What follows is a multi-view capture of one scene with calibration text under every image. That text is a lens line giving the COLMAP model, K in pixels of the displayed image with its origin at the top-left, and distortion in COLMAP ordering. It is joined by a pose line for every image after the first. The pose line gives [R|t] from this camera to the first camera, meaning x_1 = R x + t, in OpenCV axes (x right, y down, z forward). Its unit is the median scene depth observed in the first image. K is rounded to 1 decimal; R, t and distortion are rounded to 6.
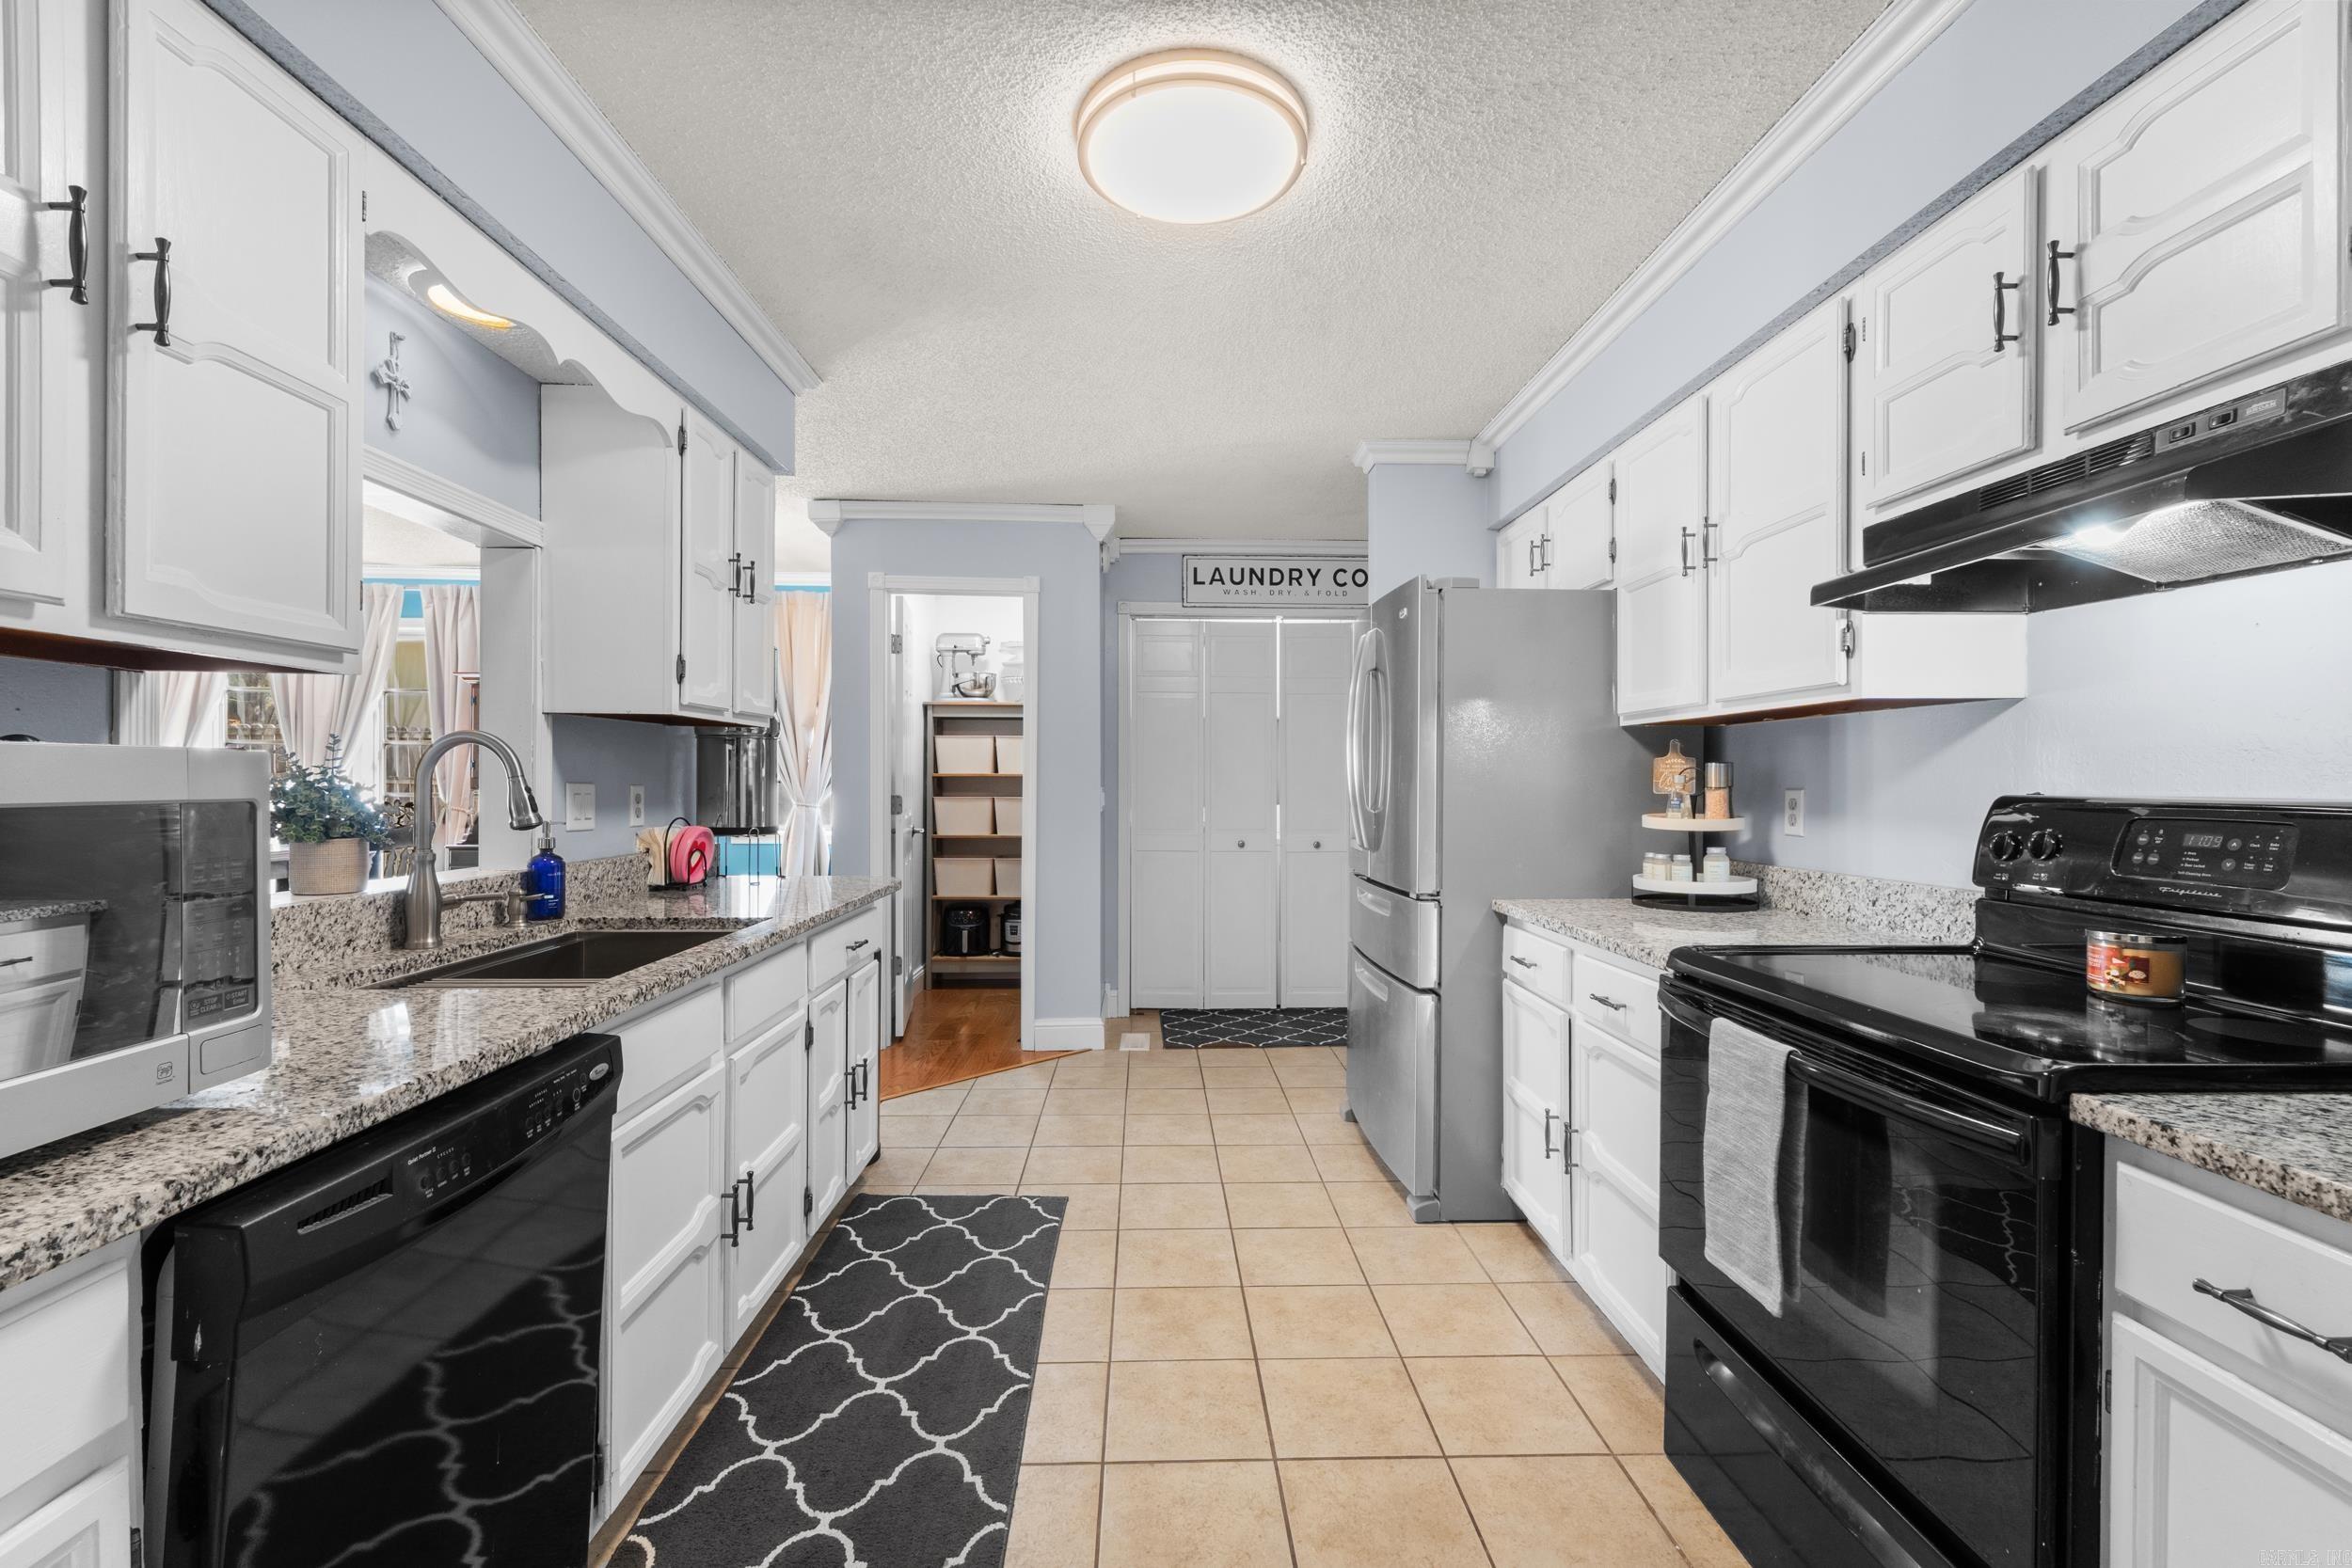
lens RADIAL K [[1007.2, 0, 1174.3], [0, 1007.2, 780.3], [0, 0, 1]] dist [0.003840, -0.000227]
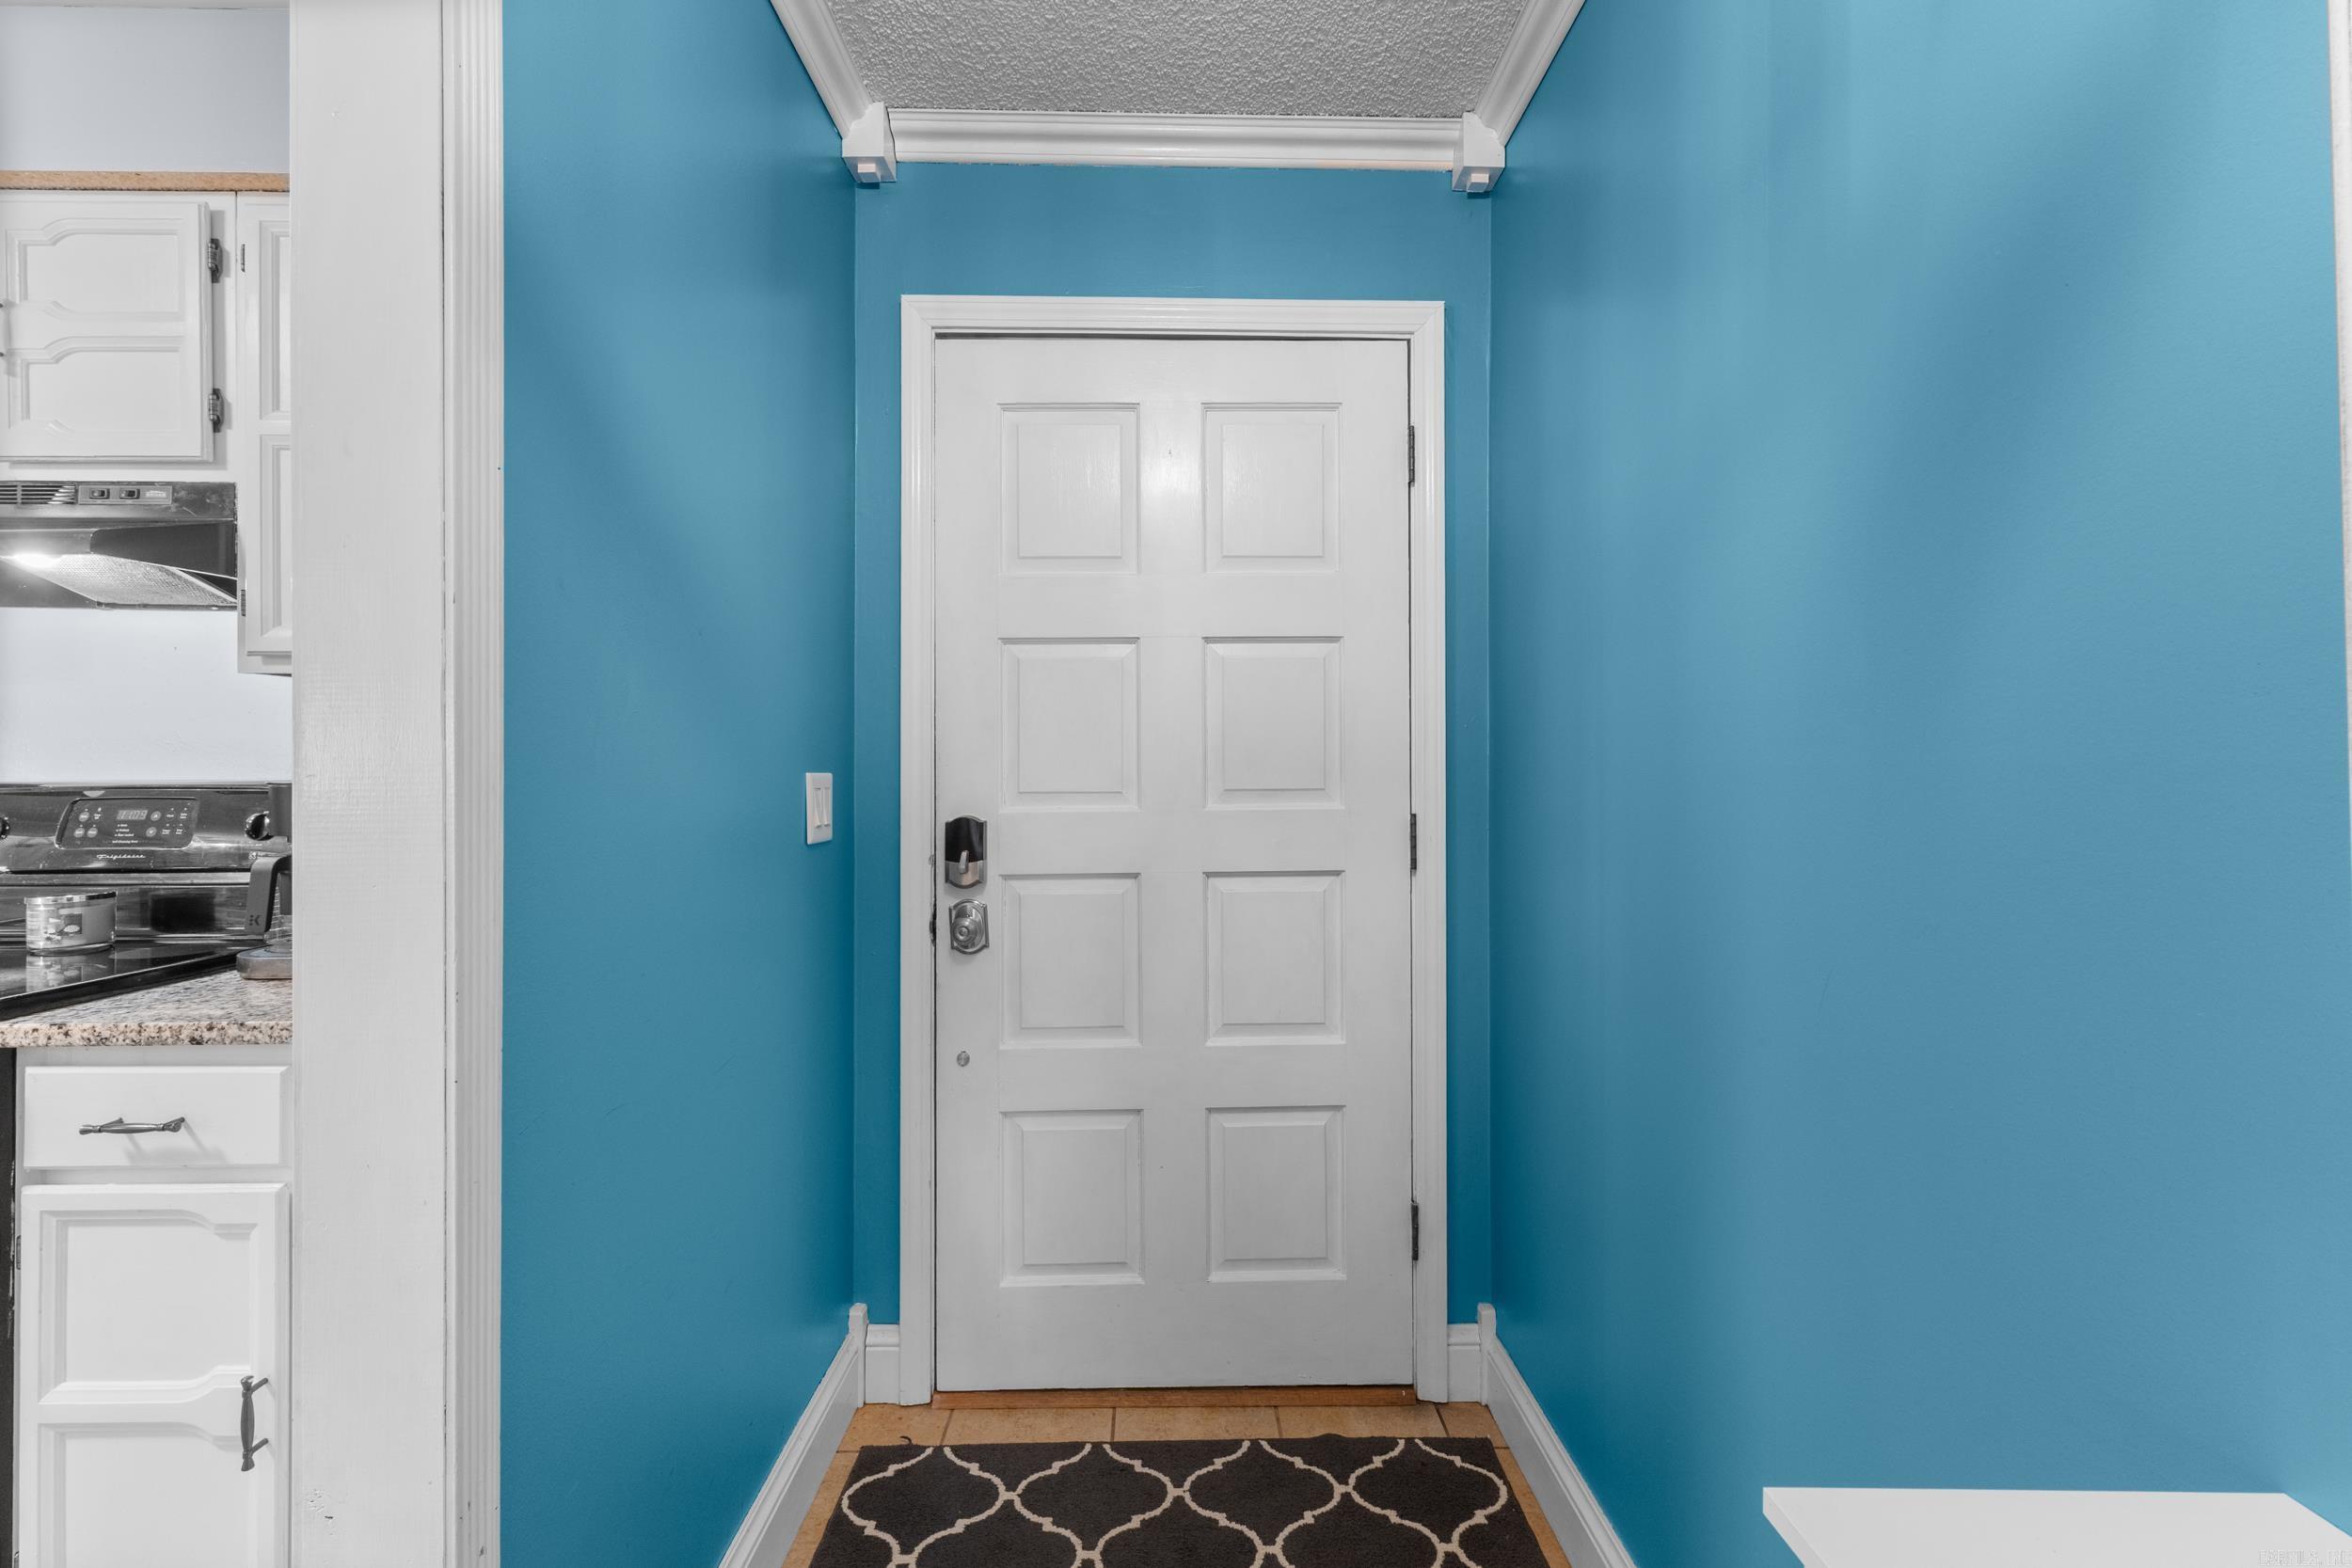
lens RADIAL K [[1007.2, 0, 1180.8], [0, 1007.2, 762.9], [0, 0, 1]] dist [0.003840, -0.000227]
pose [[0.022496, -0.002915, 0.999743, -0.221101], [0.004803, 0.999985, 0.002808, -0.002060], [-0.999735, 0.004739, 0.022510, -0.347869]]
